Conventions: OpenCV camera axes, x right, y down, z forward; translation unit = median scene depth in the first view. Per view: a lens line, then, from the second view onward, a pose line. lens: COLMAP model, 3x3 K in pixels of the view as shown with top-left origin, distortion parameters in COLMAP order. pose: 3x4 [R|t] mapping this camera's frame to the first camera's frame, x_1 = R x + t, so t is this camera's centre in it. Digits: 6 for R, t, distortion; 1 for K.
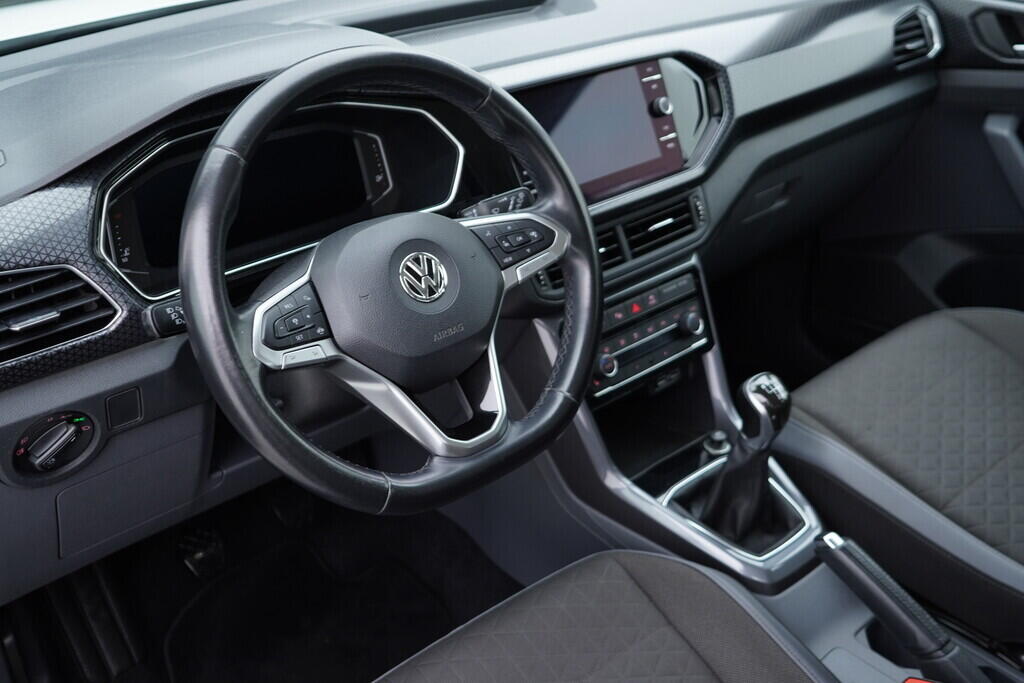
lens RADIAL K [[1050.0, 0, 511.3], [0, 1050.0, 342.7], [0, 0, 1]] dist [-0.002241, 0.000000]
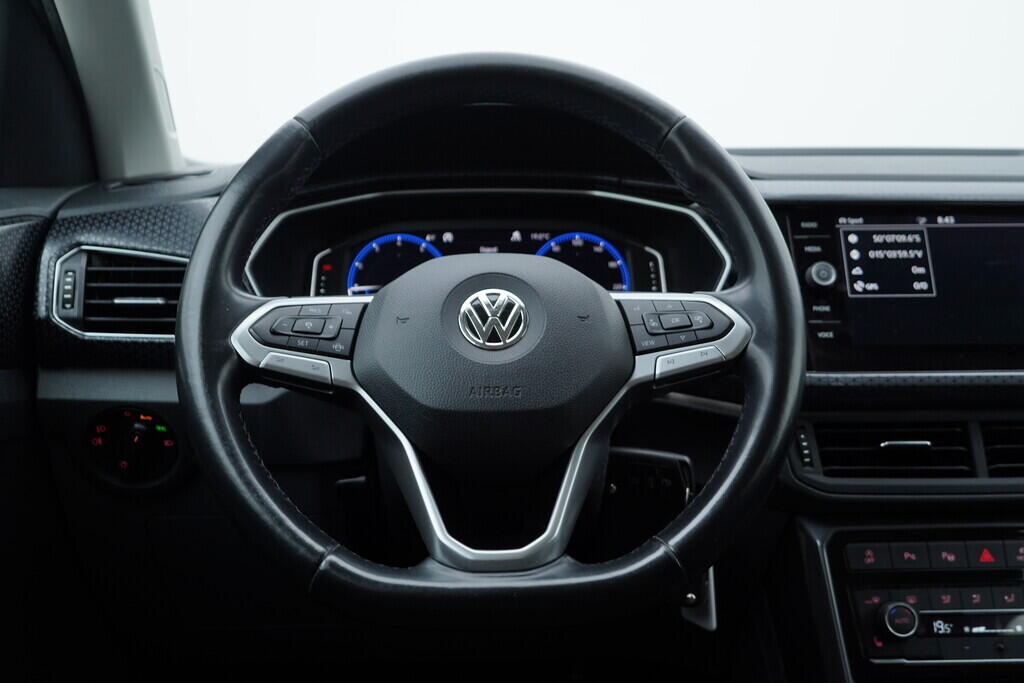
lens RADIAL K [[1050.0, 0, 511.5], [0, 1050.0, 337.4], [0, 0, 1]] dist [-0.002241, 0.000000]
pose [[0.777400, 0.107998, -0.619666, 0.275925], [-0.315647, 0.919110, -0.235807, 0.085911], [0.544074, 0.378912, 0.748605, 0.322723]]
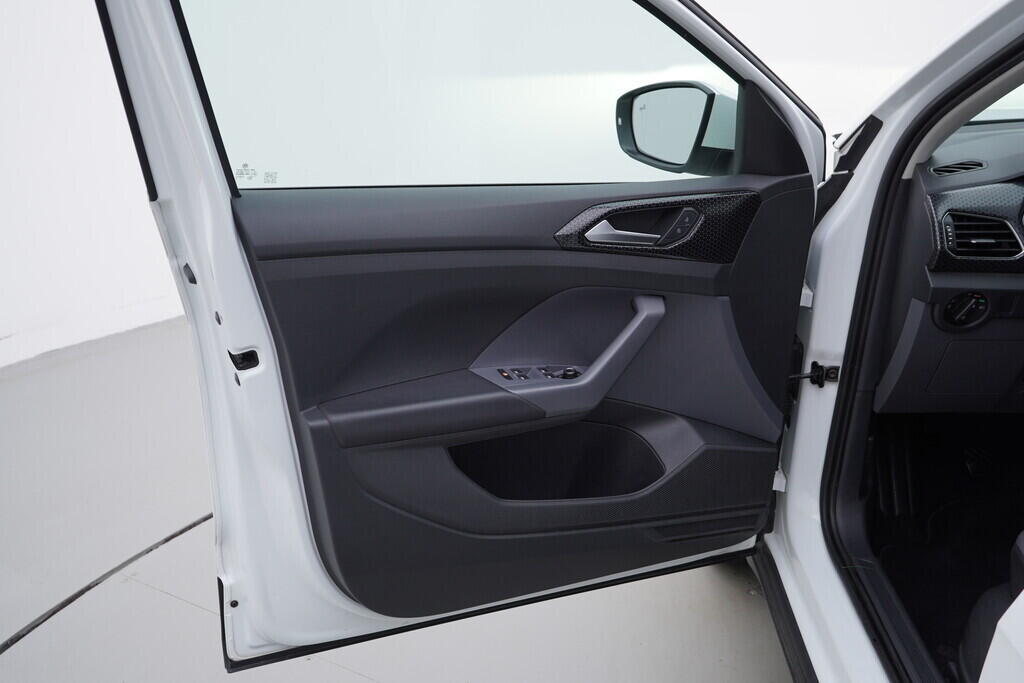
lens RADIAL K [[1050.0, 0, 513.5], [0, 1050.0, 336.1], [0, 0, 1]] dist [-0.002241, 0.000000]
pose [[0.747310, 0.251777, -0.614928, 0.100204], [-0.331236, 0.943408, -0.016274, 0.319852], [0.576030, 0.215848, 0.788416, -0.700284]]
